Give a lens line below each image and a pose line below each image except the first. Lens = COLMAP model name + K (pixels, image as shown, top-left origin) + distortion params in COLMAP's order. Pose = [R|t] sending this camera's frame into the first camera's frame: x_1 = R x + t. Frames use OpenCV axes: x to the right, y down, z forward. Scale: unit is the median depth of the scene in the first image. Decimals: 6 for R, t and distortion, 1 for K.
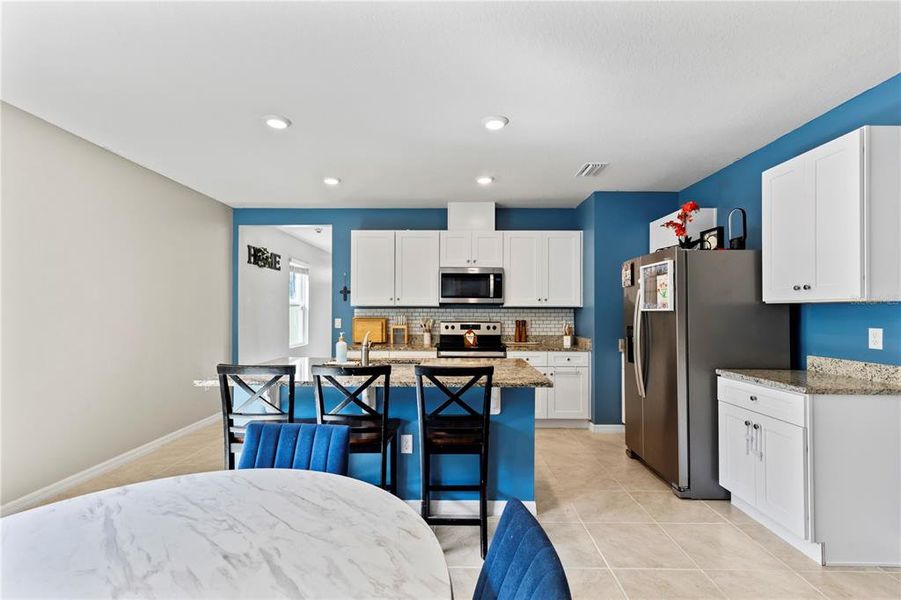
lens RADIAL K [[400.9, 0, 452.9], [0, 400.9, 310.2], [0, 0, 1]] dist [0.001029, 0.000122]
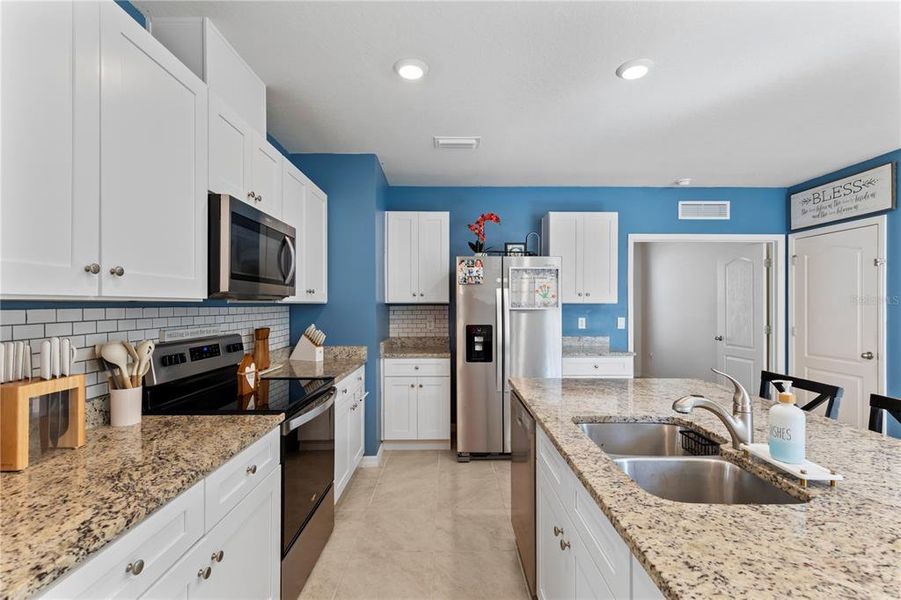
lens RADIAL K [[407.6, 0, 452.3], [0, 407.6, 300.4], [0, 0, 1]] dist [0.007950, -0.000567]
pose [[-0.021969, 0.004492, 0.999749, -0.392695], [-0.006615, 0.999967, -0.004638, -0.010369], [-0.999737, -0.006715, -0.021938, 0.791808]]
